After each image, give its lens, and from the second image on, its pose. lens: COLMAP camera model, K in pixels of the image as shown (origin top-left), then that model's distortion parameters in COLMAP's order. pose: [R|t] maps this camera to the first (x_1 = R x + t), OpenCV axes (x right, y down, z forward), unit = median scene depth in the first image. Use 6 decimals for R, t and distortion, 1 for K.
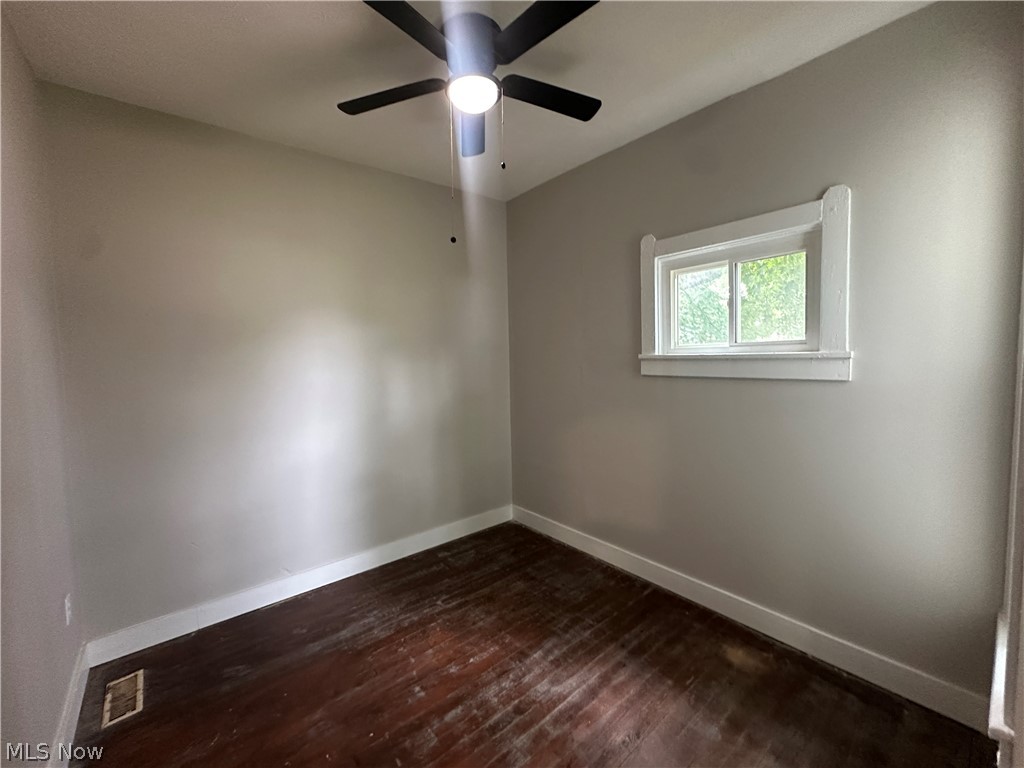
lens RADIAL K [[411.1, 0, 512.3], [0, 411.1, 381.7], [0, 0, 1]] dist [-0.001712, 0.000383]
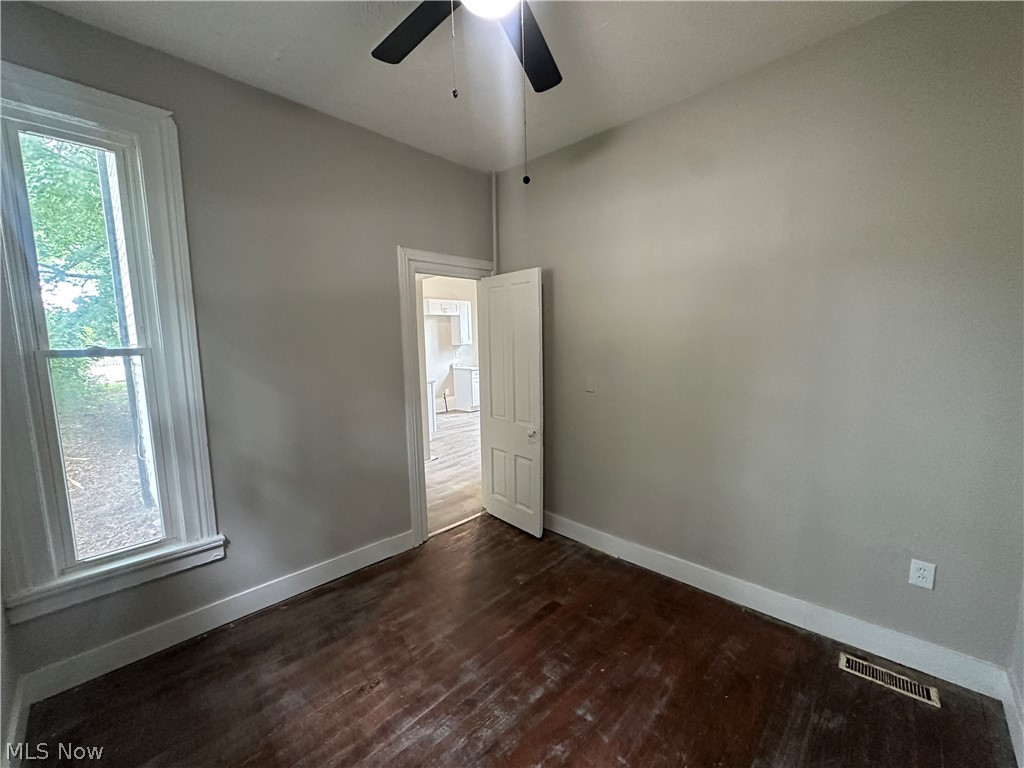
lens RADIAL K [[411.1, 0, 511.6], [0, 411.1, 386.4], [0, 0, 1]] dist [-0.001712, 0.000383]
pose [[-0.992326, 0.051858, -0.112245, -0.009776], [0.031762, 0.984246, 0.173930, -0.101410], [0.119496, 0.169031, -0.978340, 1.824280]]
